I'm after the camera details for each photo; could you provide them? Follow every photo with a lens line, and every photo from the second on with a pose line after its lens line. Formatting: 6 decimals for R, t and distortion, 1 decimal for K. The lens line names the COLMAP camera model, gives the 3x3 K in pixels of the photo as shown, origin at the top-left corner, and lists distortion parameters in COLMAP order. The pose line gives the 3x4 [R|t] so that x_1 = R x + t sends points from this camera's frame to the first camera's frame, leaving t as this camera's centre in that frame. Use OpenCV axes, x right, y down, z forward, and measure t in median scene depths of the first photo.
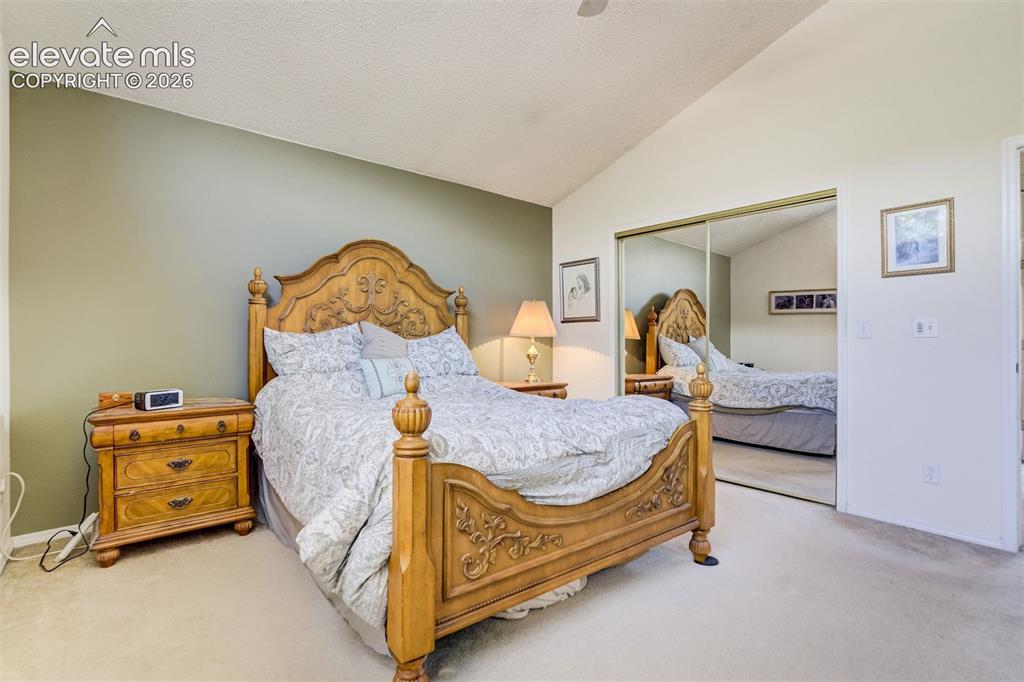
lens RADIAL K [[485.4, 0, 501.5], [0, 485.4, 340.3], [0, 0, 1]] dist [-0.062587, 0.038474]
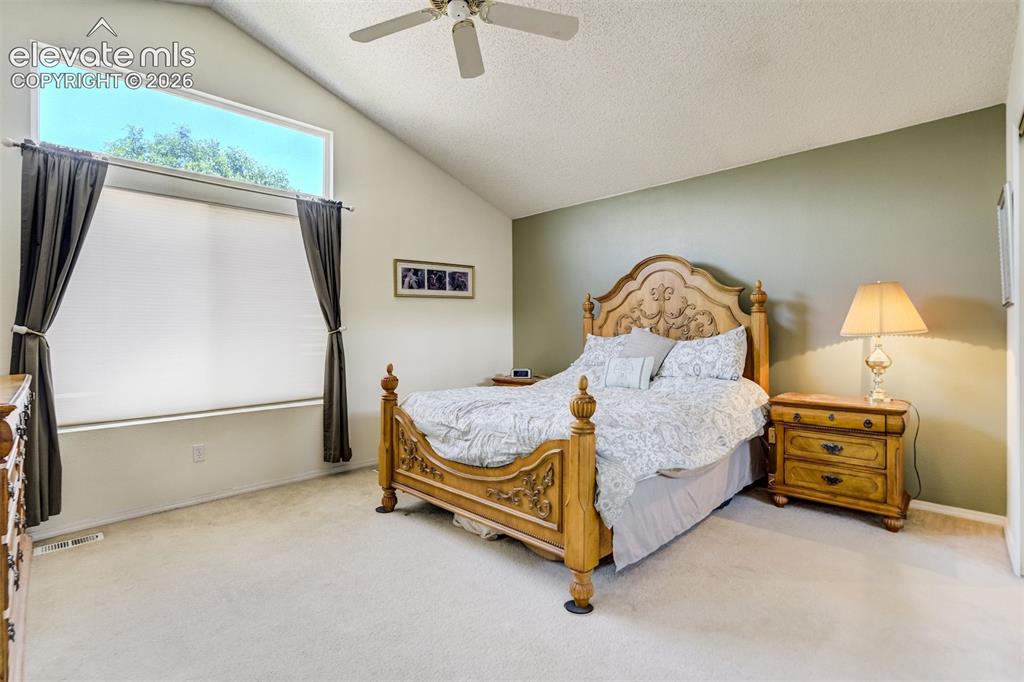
lens RADIAL K [[466.6, 0, 499.6], [0, 466.6, 345.4], [0, 0, 1]] dist [-0.041867, 0.013439]
pose [[0.127629, 0.013874, -0.991725, 0.740478], [0.018315, 0.999699, 0.016343, -0.015633], [0.991653, -0.020250, 0.127336, 0.453803]]
